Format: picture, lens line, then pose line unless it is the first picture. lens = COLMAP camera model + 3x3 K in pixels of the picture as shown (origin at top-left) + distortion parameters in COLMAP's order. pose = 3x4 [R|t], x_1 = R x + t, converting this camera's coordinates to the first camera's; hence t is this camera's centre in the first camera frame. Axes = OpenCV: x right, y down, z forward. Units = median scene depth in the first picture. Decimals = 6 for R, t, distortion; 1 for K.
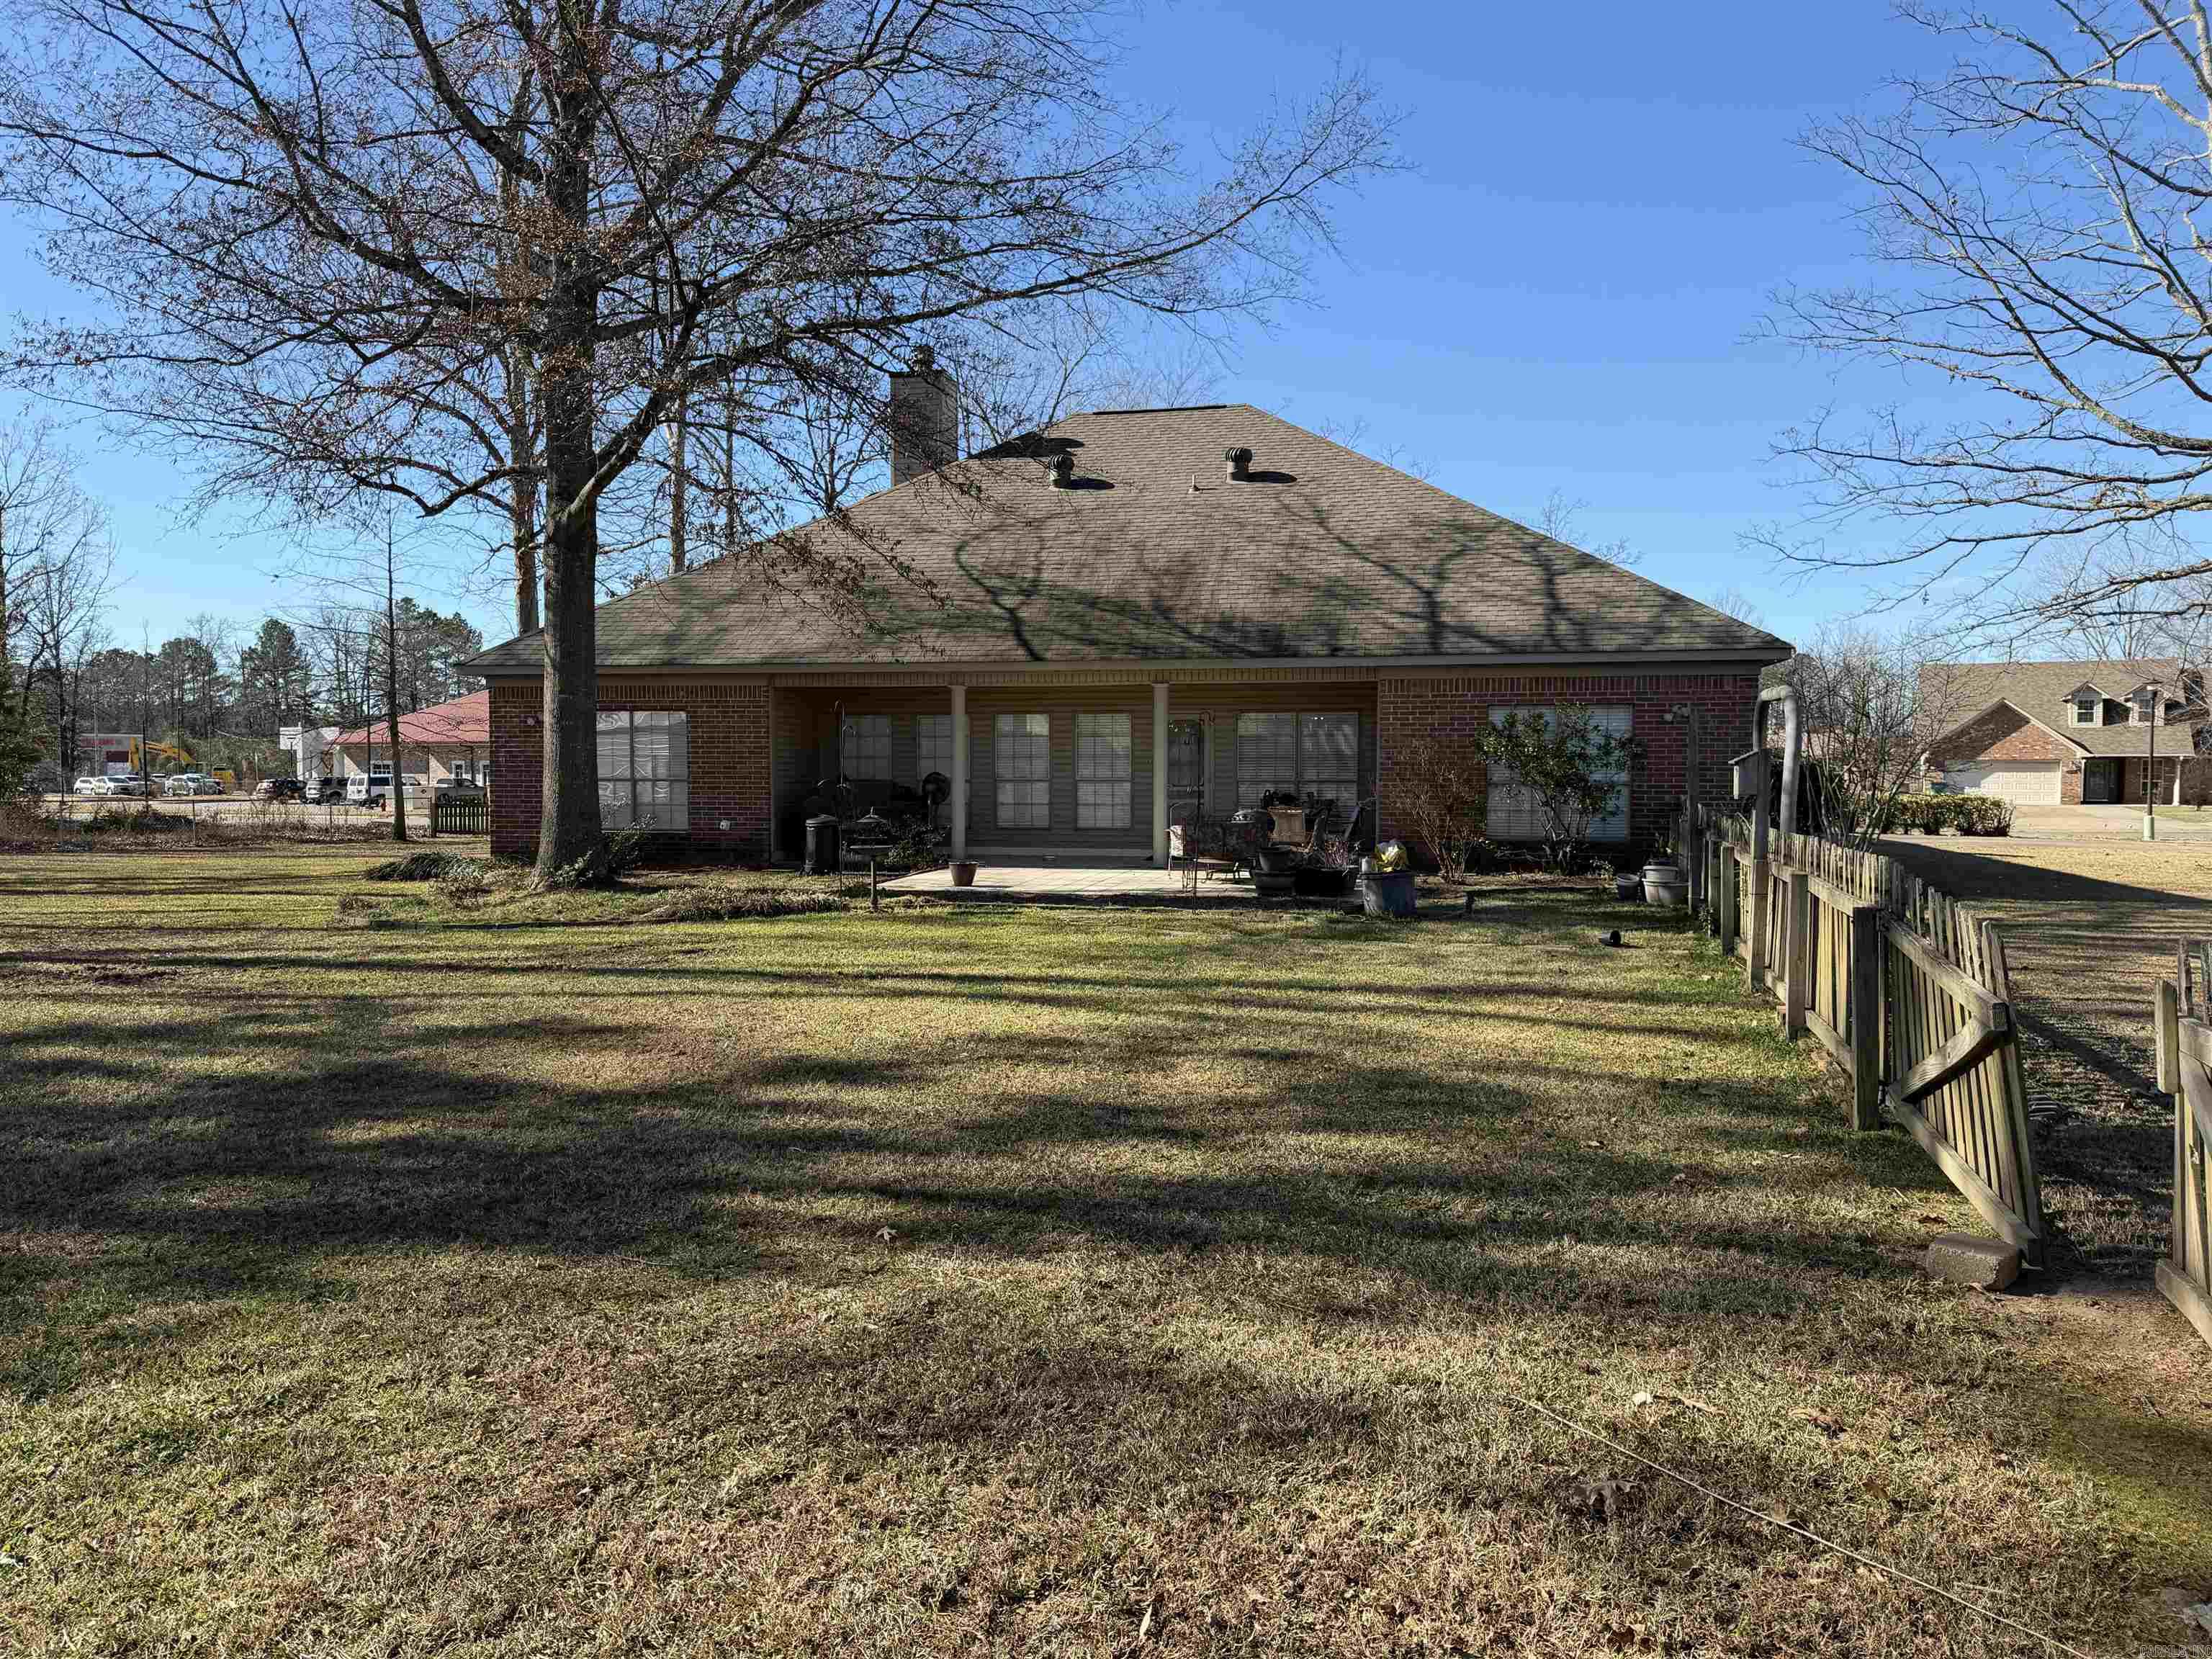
lens RADIAL K [[1532.4, 0, 1103.4], [0, 1532.4, 847.8], [0, 0, 1]] dist [0.055278, -0.065316]
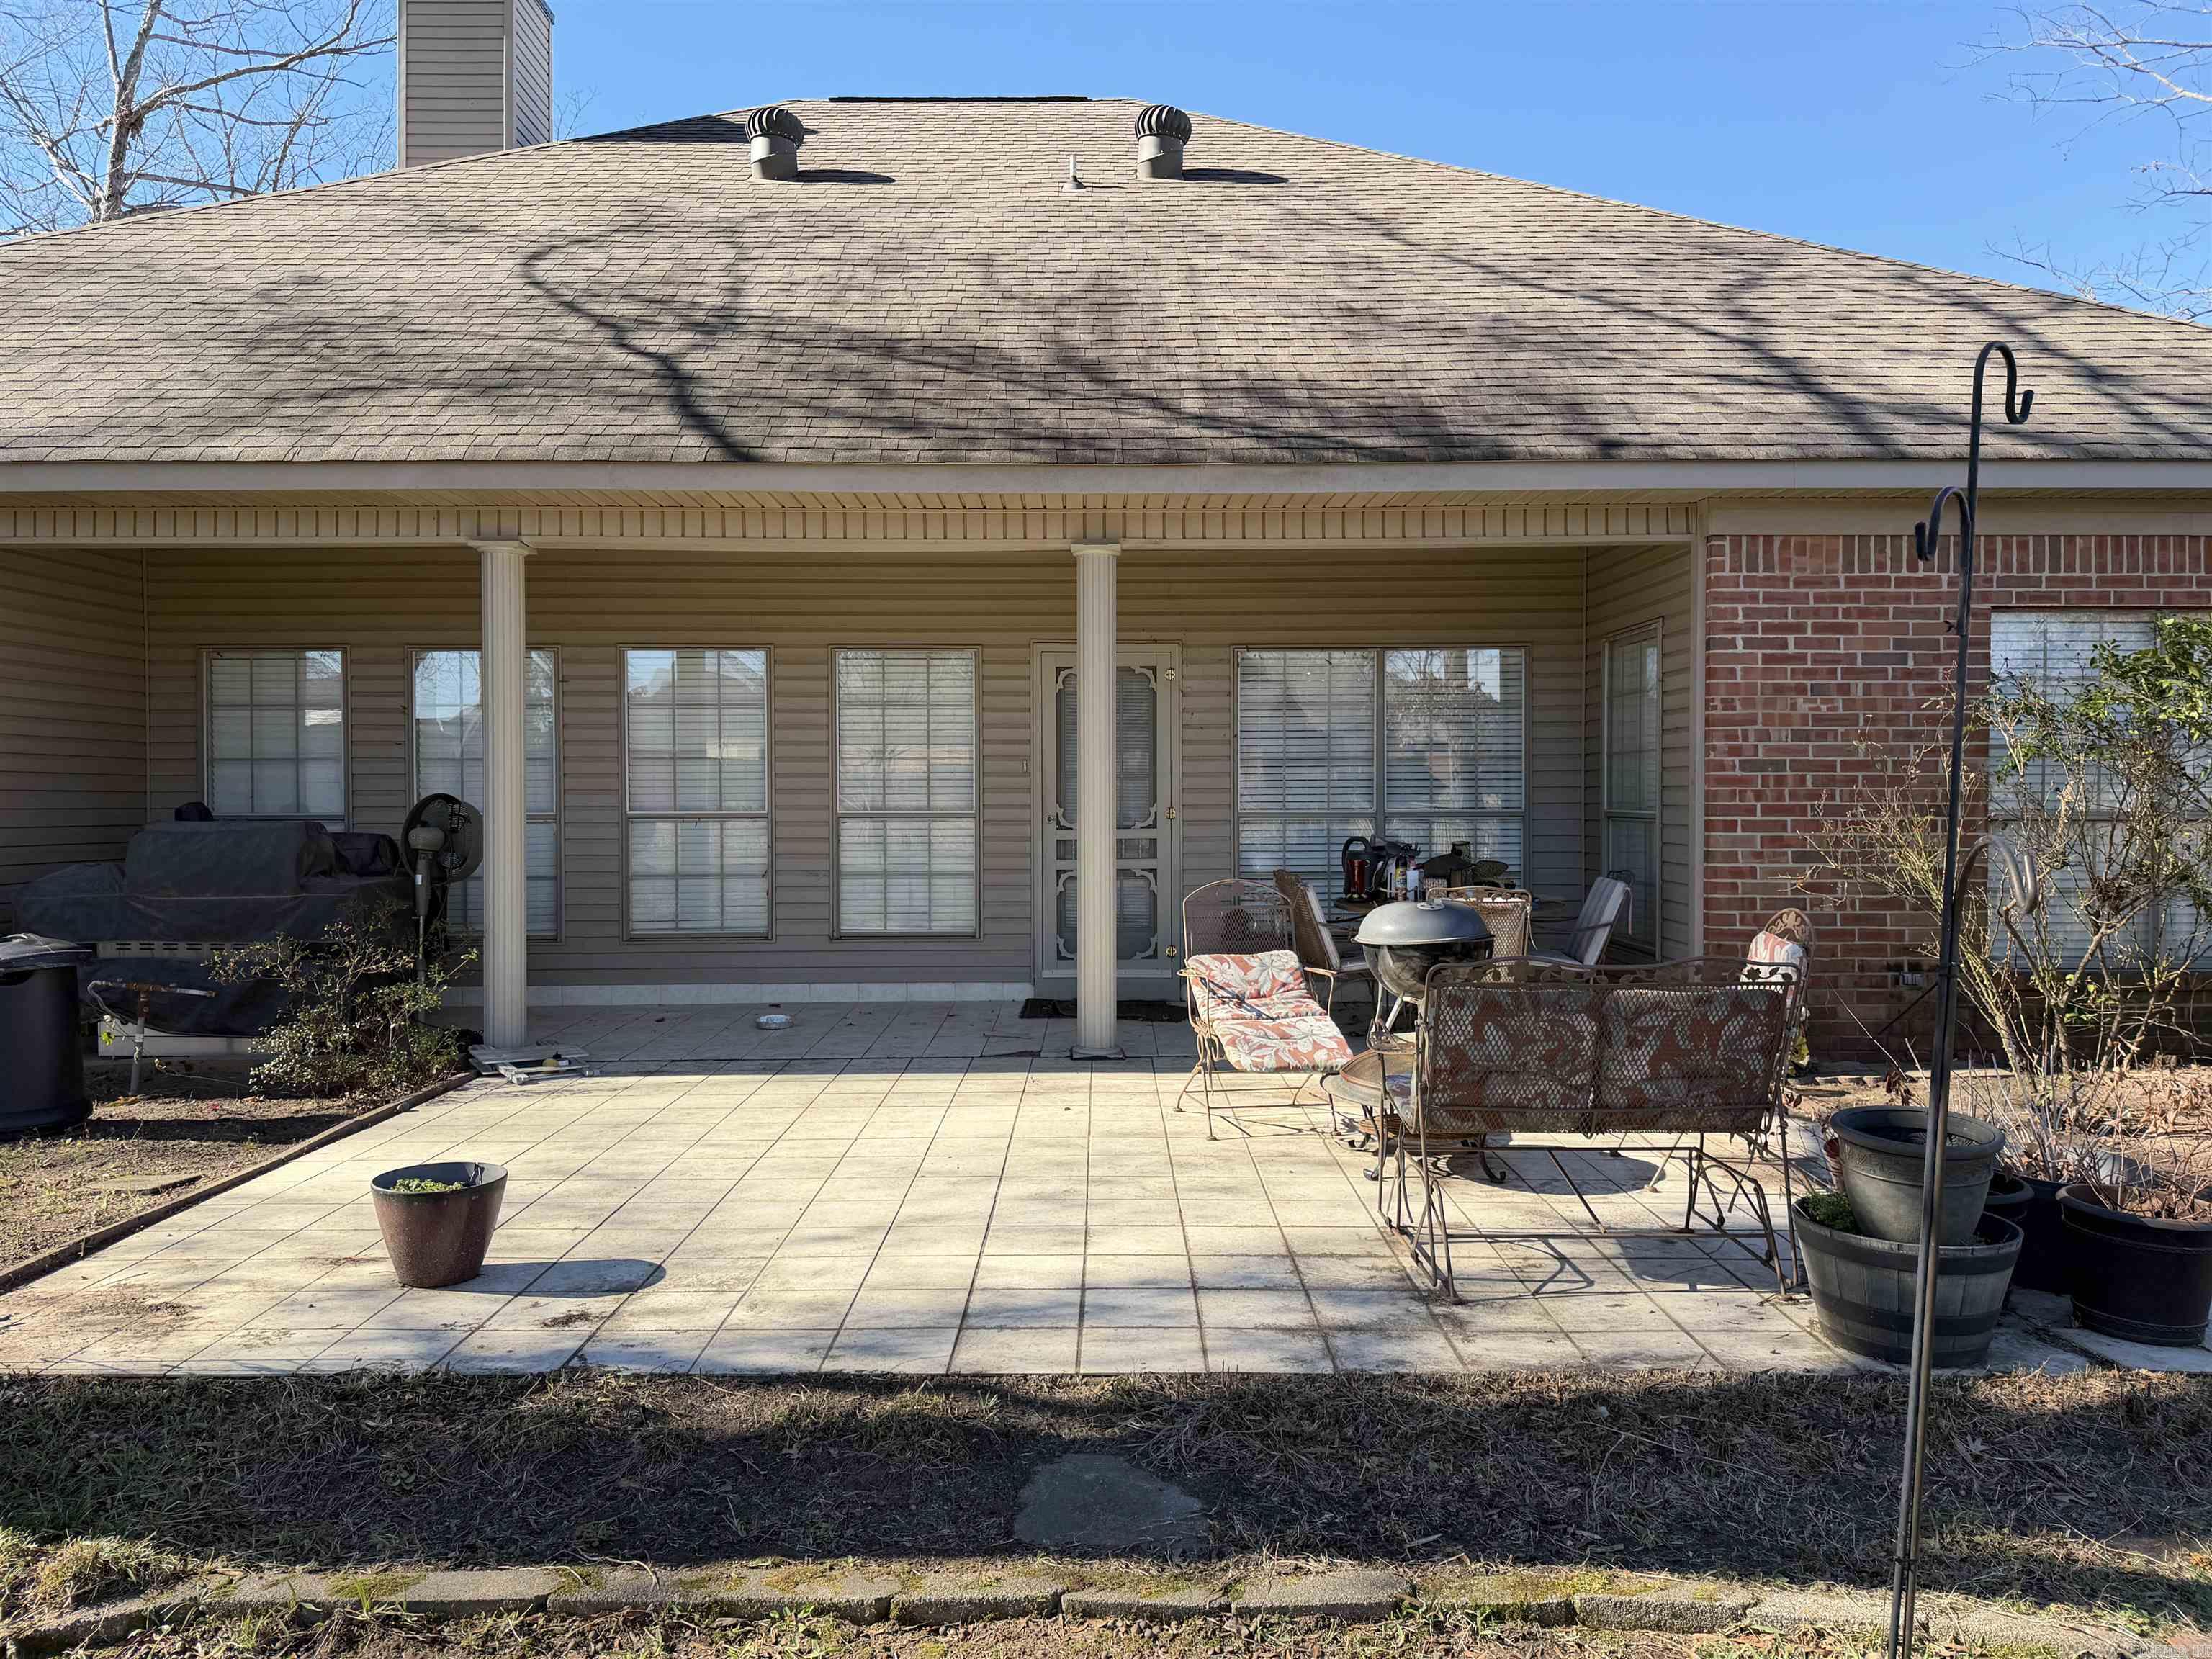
lens RADIAL K [[1550.8, 0, 1113.6], [0, 1550.8, 830.7], [0, 0, 1]] dist [0.048248, -0.075874]
pose [[0.977138, -0.007544, 0.212474, -0.044427], [0.013813, 0.999512, -0.028034, -0.036714], [-0.212158, 0.030327, 0.976765, 0.783474]]
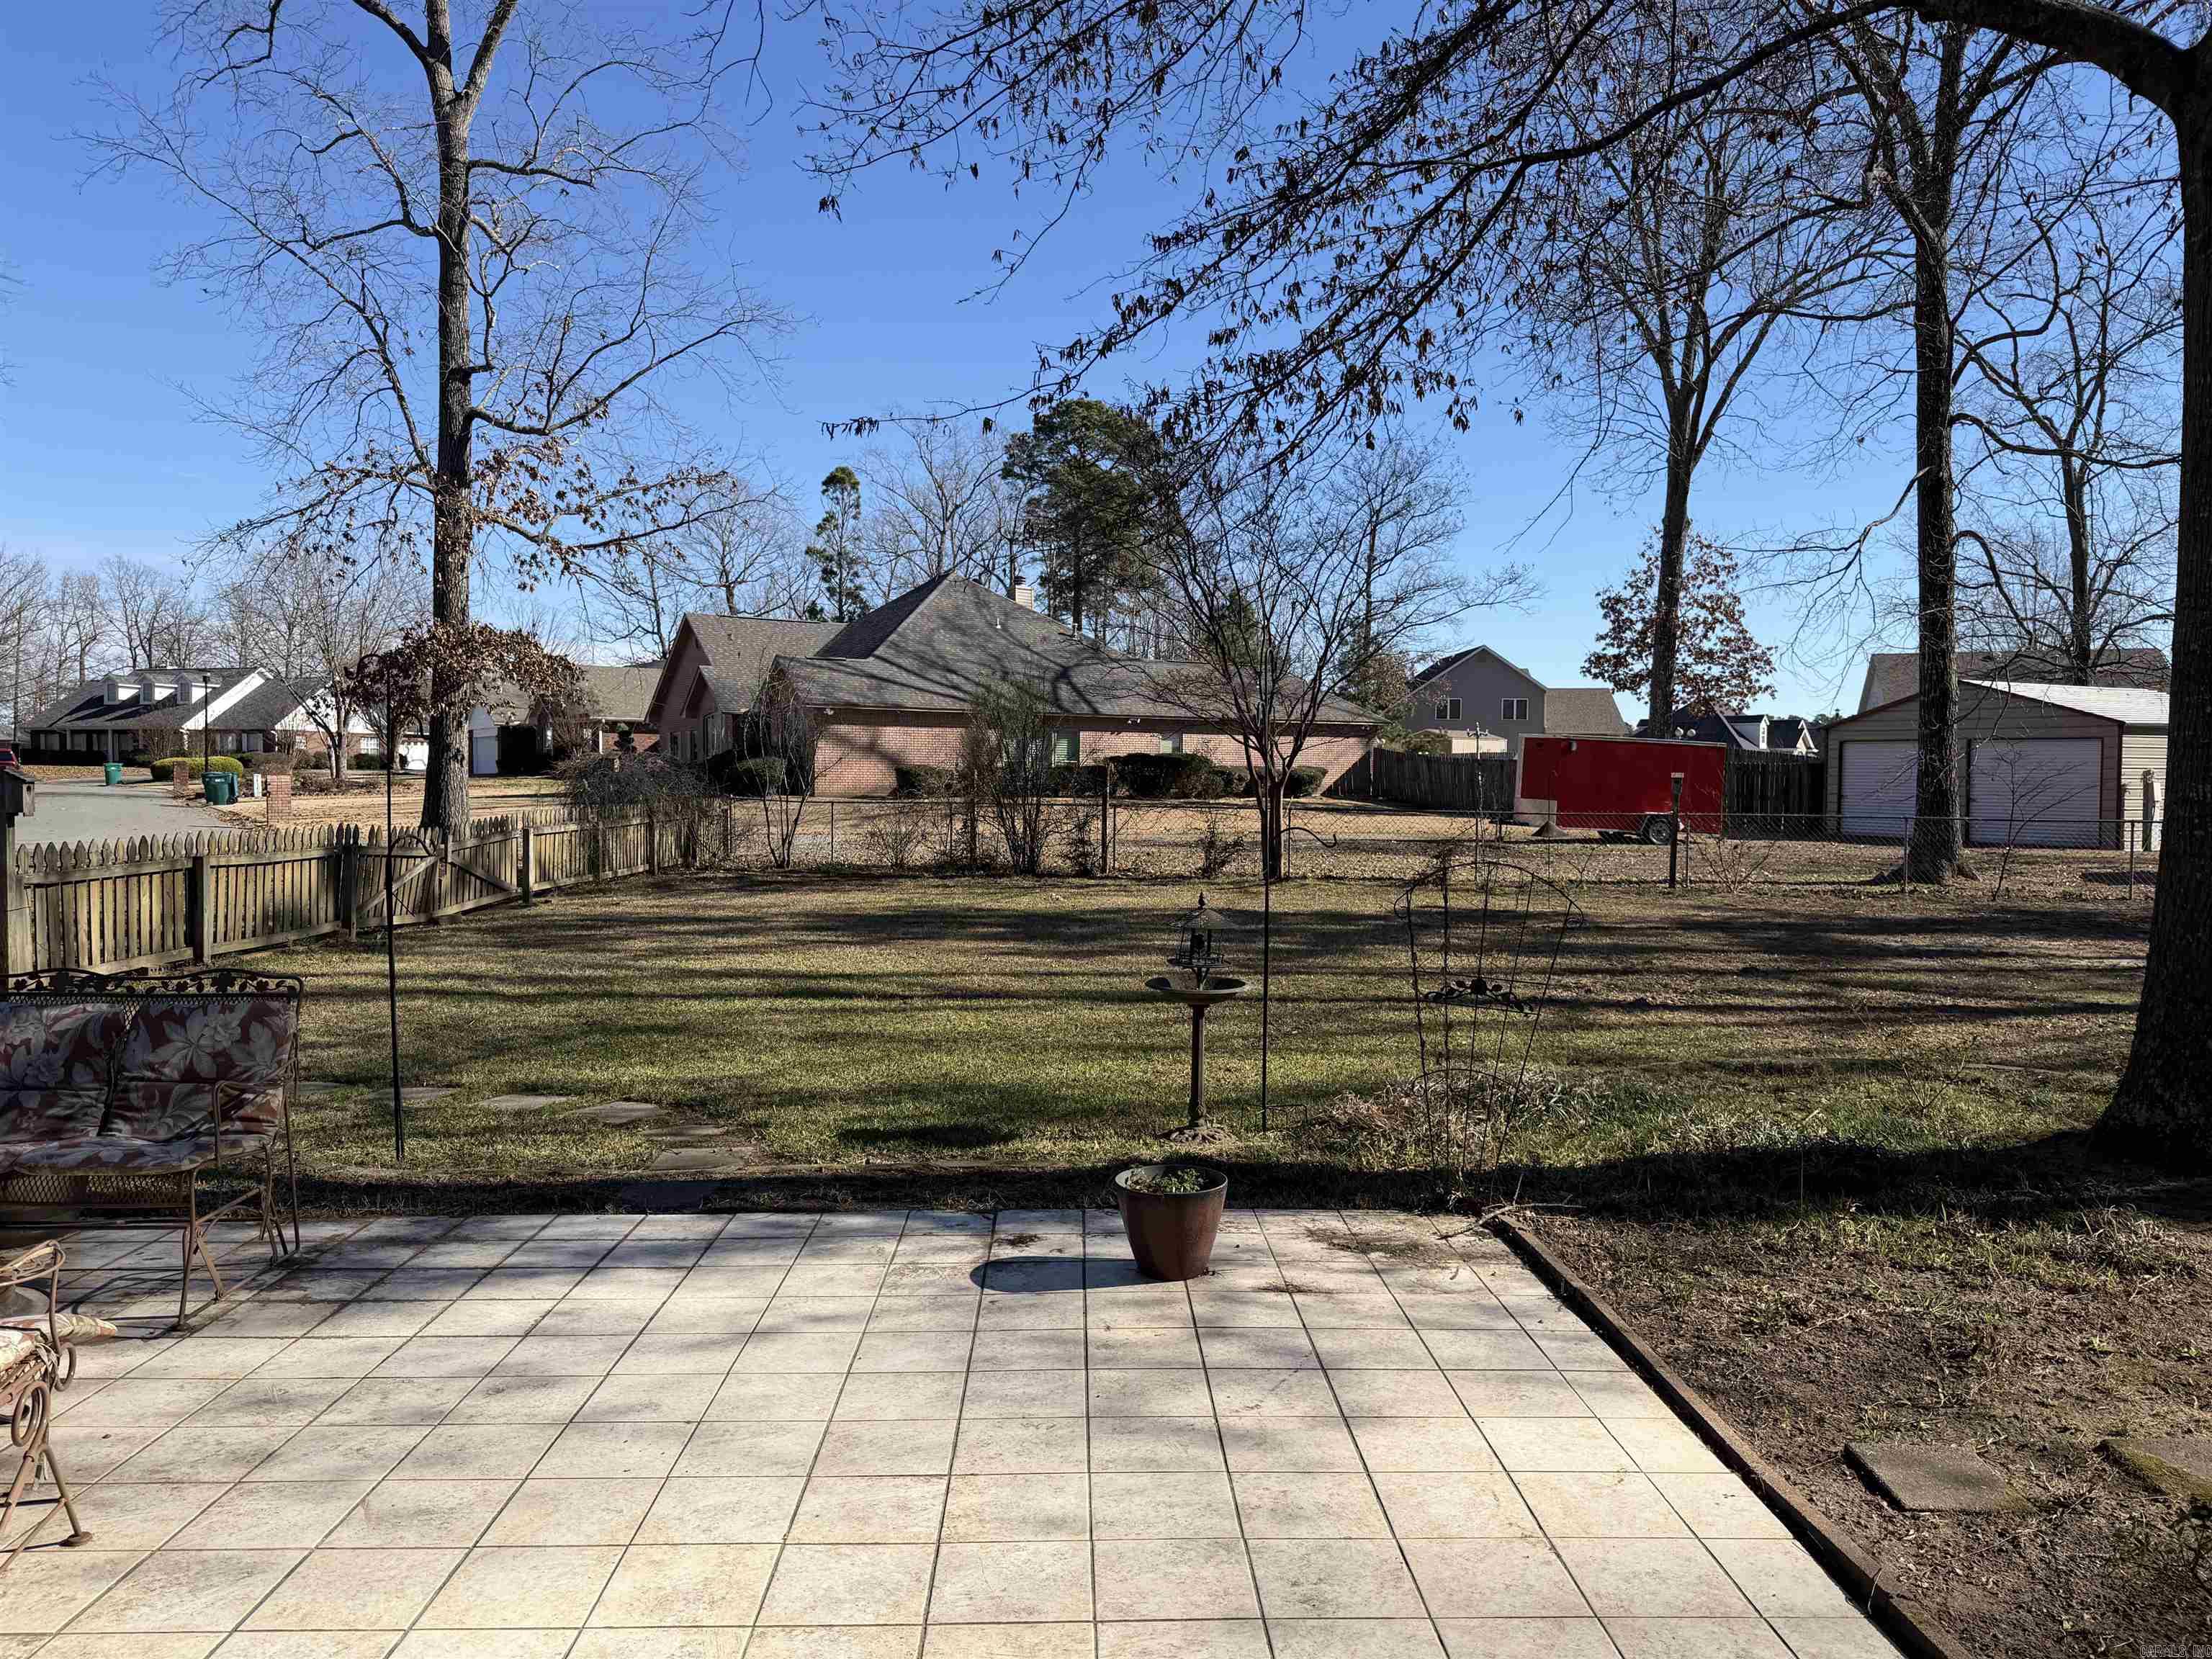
lens RADIAL K [[1550.8, 0, 1113.6], [0, 1550.8, 830.7], [0, 0, 1]] dist [0.048248, -0.075874]
pose [[-0.971875, -0.001094, -0.235497, -0.007689], [-0.020835, 0.996467, 0.081356, -0.097937], [0.234576, 0.083974, -0.968464, 1.650532]]
